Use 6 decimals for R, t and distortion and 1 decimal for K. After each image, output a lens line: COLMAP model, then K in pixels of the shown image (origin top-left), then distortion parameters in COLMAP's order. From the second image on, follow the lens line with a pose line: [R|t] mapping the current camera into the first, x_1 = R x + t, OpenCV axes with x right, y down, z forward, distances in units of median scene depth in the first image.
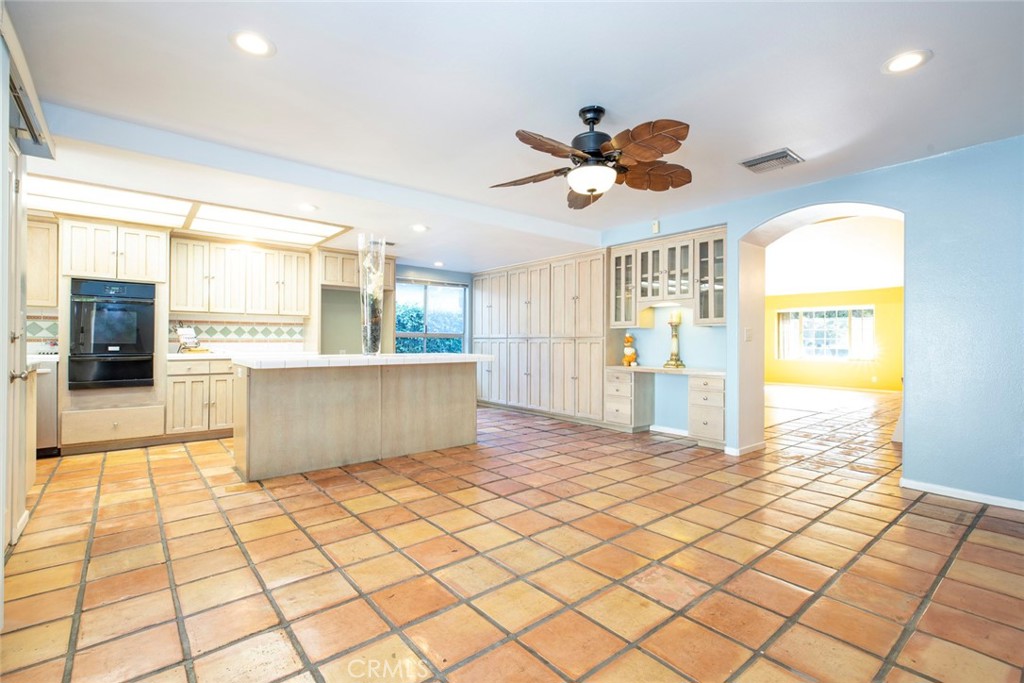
lens RADIAL K [[464.4, 0, 511.9], [0, 464.4, 341.3], [0, 0, 1]] dist [0.004459, -0.001331]
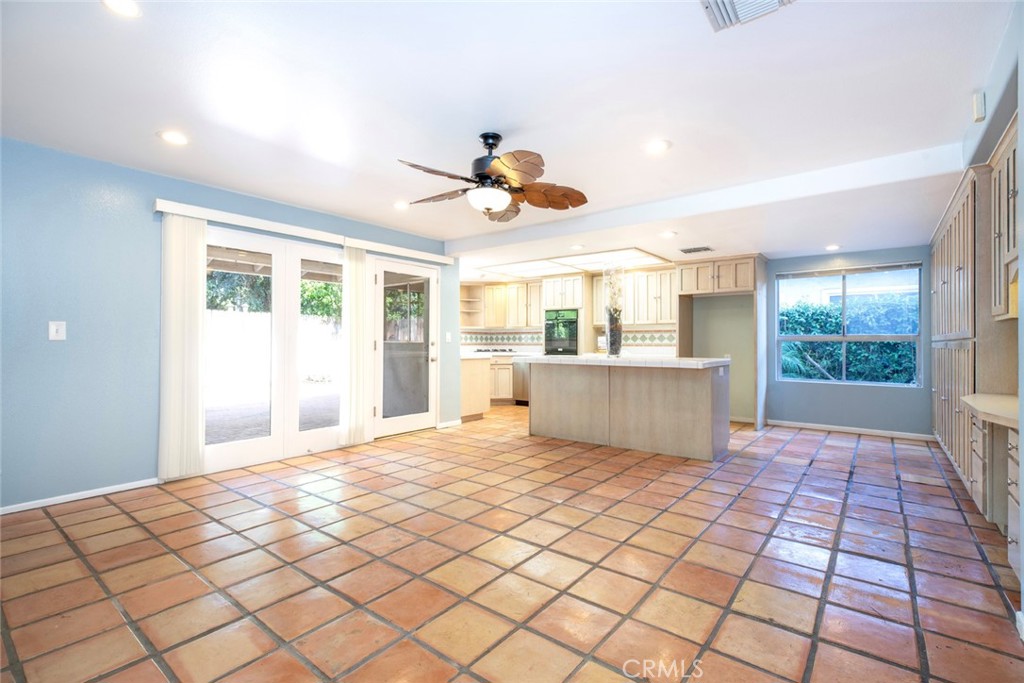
lens RADIAL K [[464.4, 0, 535.9], [0, 464.4, 345.2], [0, 0, 1]] dist [0.004459, -0.001331]
pose [[0.241183, 0.000912, -0.970479, 0.649971], [-0.002859, 0.999996, 0.000229, -0.000285], [0.970475, 0.002719, 0.241185, 0.431904]]
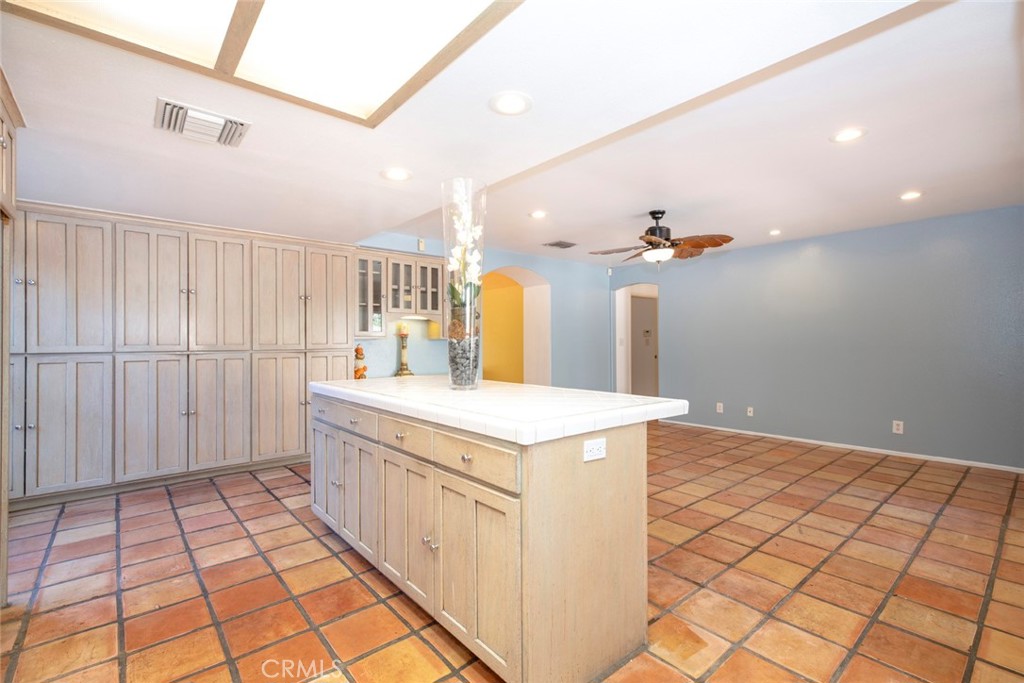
lens RADIAL K [[464.4, 0, 524.4], [0, 464.4, 332.5], [0, 0, 1]] dist [0.004459, -0.001331]
pose [[-0.029646, 0.019436, 0.999371, -0.734585], [0.007079, 0.999790, -0.019235, -0.022729], [-0.999535, 0.006504, -0.029778, 0.774667]]
